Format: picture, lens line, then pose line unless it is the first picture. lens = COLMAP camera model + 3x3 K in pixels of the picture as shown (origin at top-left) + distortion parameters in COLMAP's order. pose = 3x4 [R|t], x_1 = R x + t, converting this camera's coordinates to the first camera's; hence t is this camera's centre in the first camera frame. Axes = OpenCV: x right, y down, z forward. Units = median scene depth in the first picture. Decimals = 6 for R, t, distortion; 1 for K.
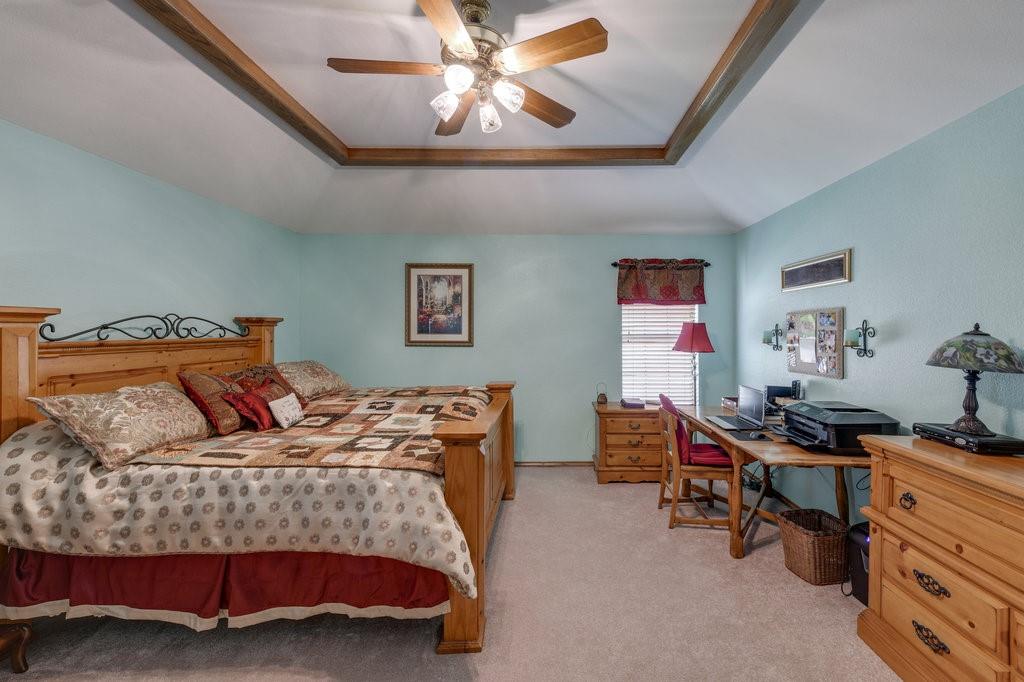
lens RADIAL K [[408.1, 0, 509.4], [0, 408.1, 323.5], [0, 0, 1]] dist [0.016717, 0.001085]
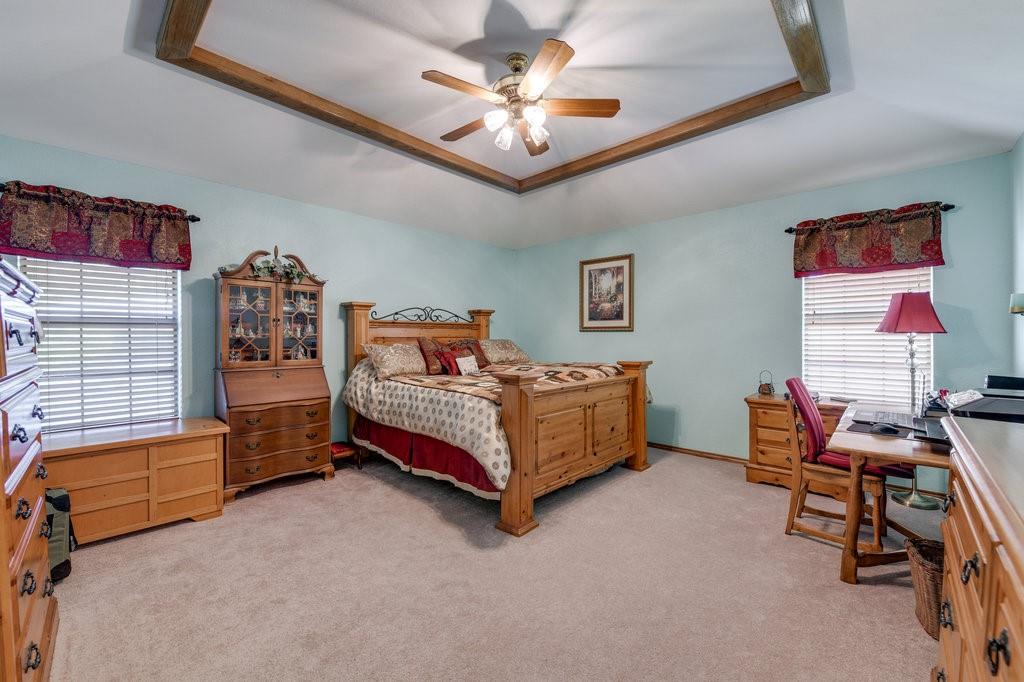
lens RADIAL K [[408.1, 0, 516.3], [0, 408.1, 334.6], [0, 0, 1]] dist [0.016717, 0.001085]
pose [[0.732900, -0.003637, -0.680327, 0.561290], [0.003274, 0.999993, -0.001819, 0.089459], [0.680329, -0.000894, 0.732907, 0.006550]]
